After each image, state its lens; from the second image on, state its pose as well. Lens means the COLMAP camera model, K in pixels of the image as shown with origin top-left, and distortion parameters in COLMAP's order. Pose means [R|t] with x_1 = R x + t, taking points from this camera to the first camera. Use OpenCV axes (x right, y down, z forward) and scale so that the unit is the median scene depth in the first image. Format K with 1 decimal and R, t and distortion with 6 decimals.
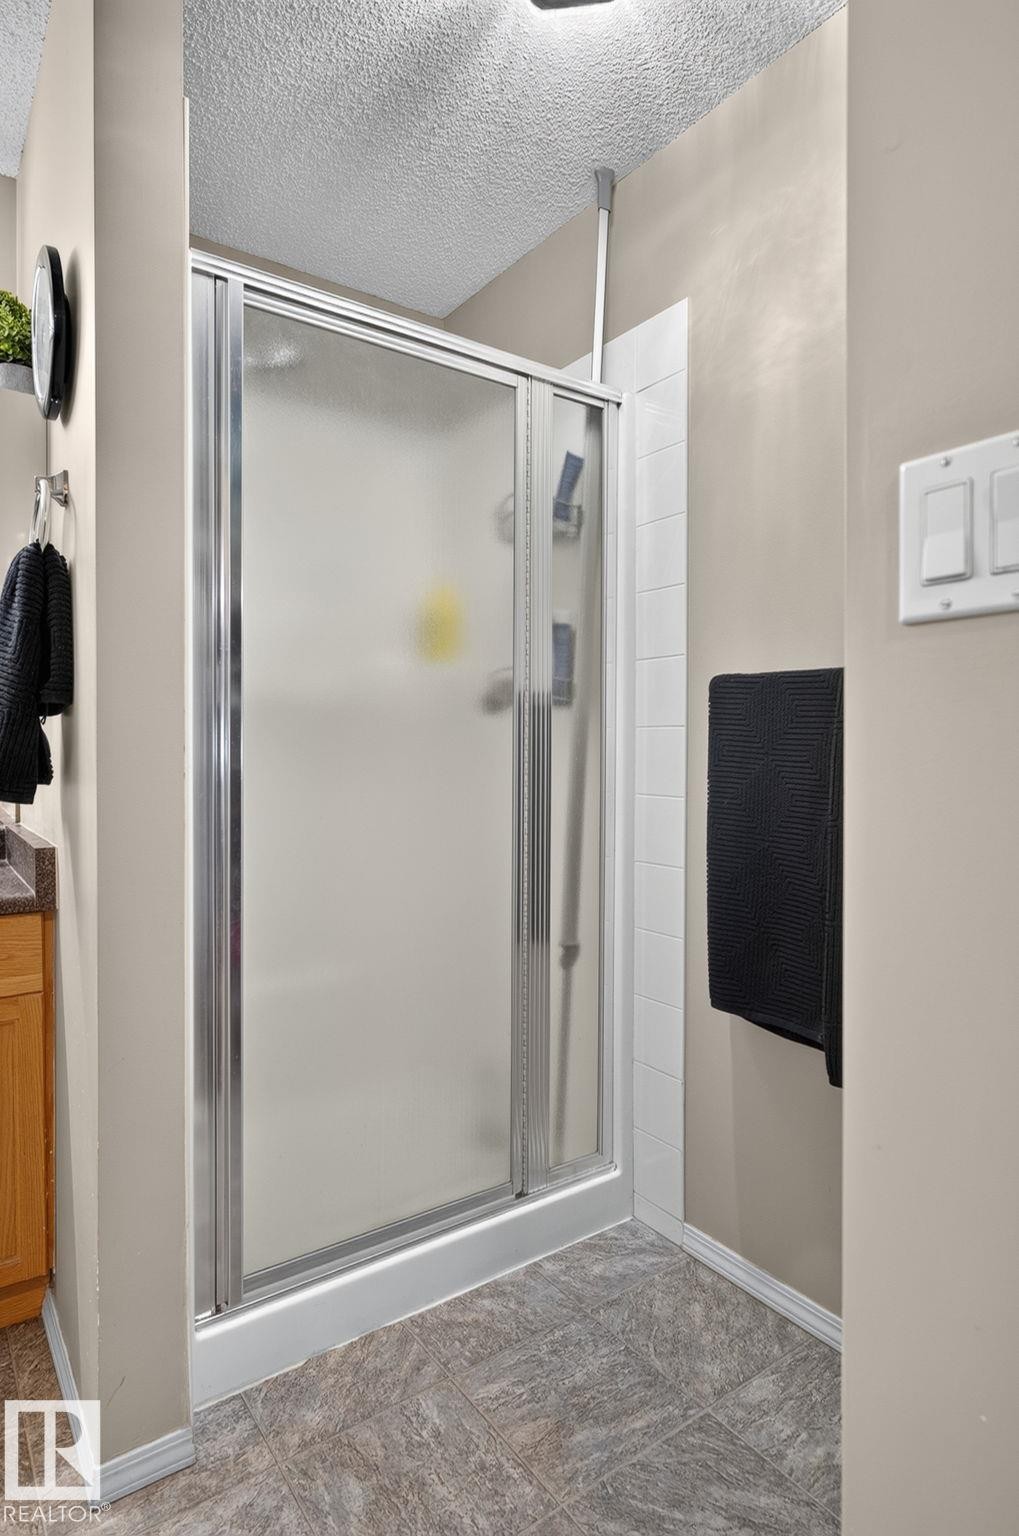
lens RADIAL K [[846.8, 0, 507.2], [0, 846.8, 760.6], [0, 0, 1]] dist [0.001607, -0.001033]
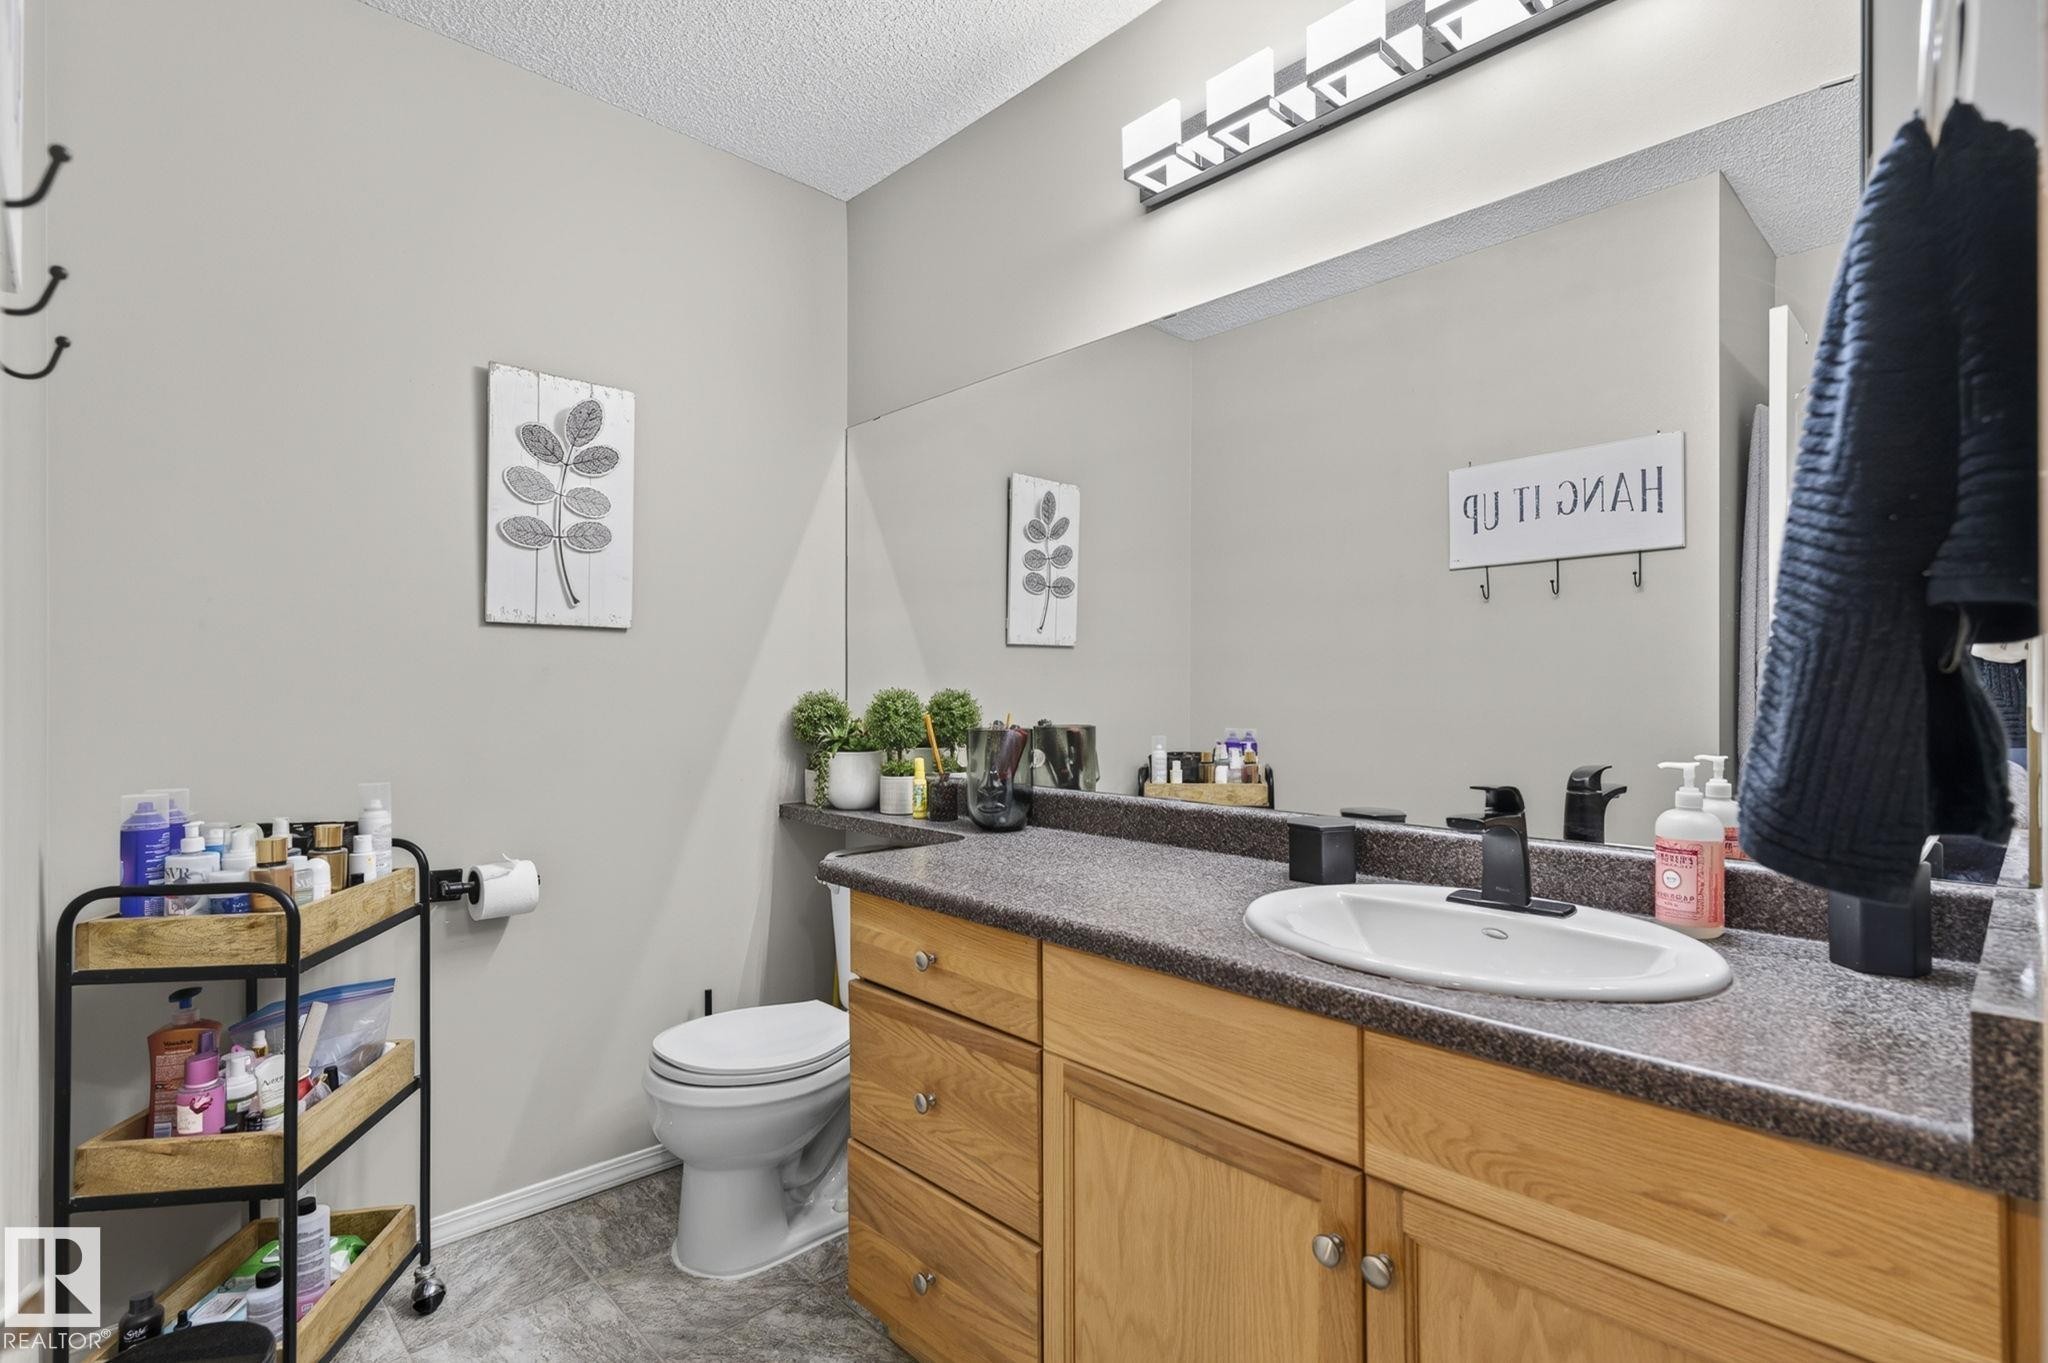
lens RADIAL K [[965.1, 0, 1031.2], [0, 965.1, 686.1], [0, 0, 1]] dist [0.001853, -0.002109]
pose [[0.144837, -0.004954, -0.989443, -0.209426], [-0.010125, 0.999928, -0.006488, -0.027529], [0.989404, 0.010958, 0.144776, 0.545106]]
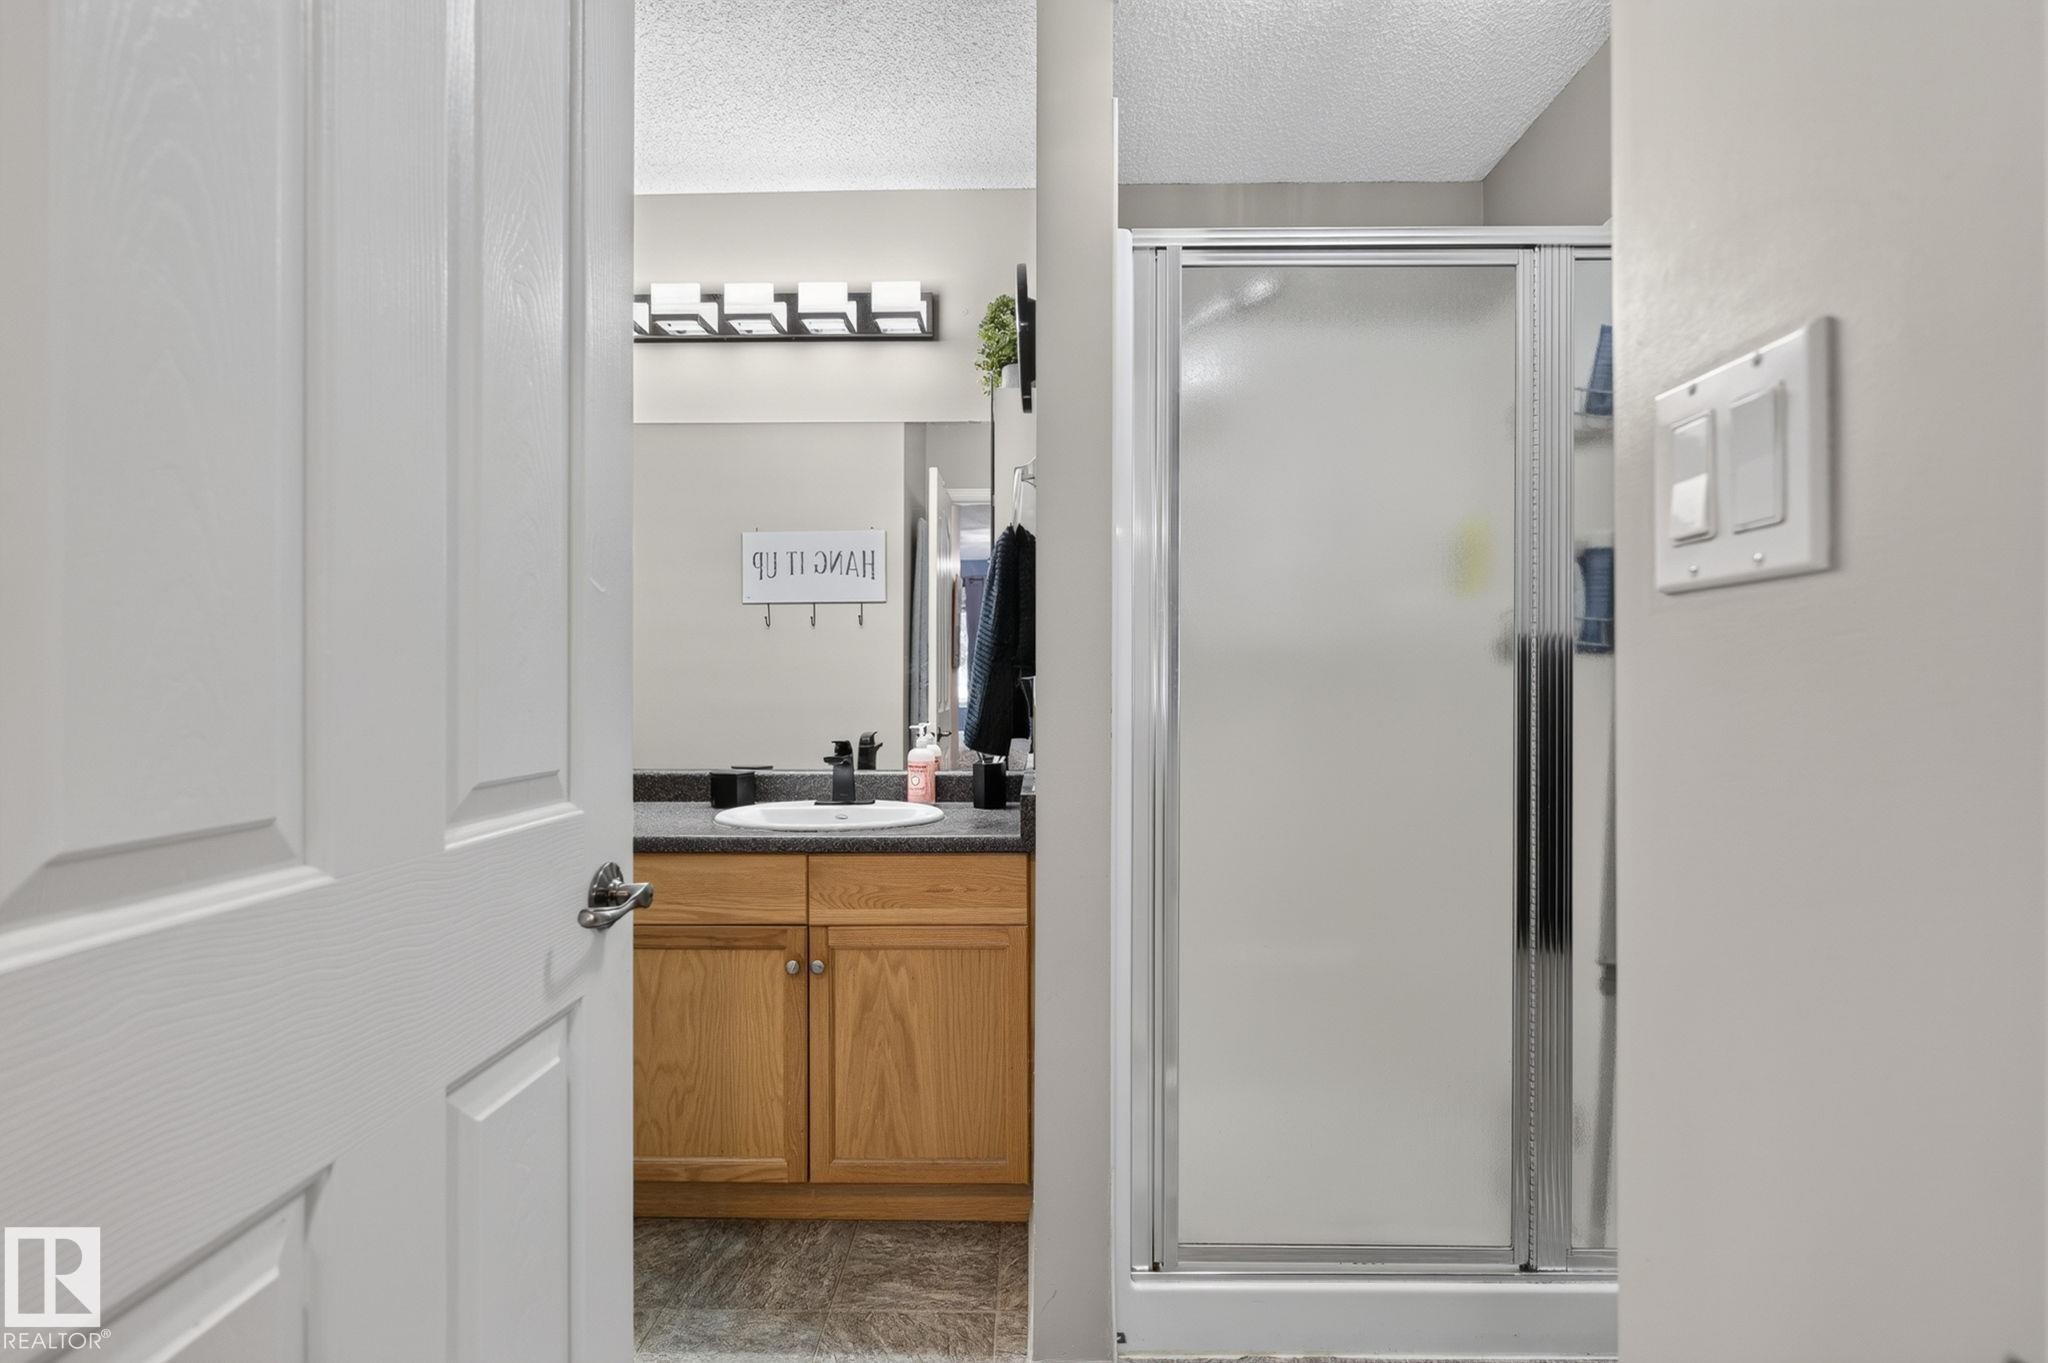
lens RADIAL K [[965.1, 0, 1025.3], [0, 965.1, 680.6], [0, 0, 1]] dist [0.001853, -0.002109]
pose [[0.806599, -0.006245, -0.591066, 0.201363], [-0.005365, 0.999826, -0.017885, -0.024407], [0.591074, 0.017597, 0.806425, -0.024678]]
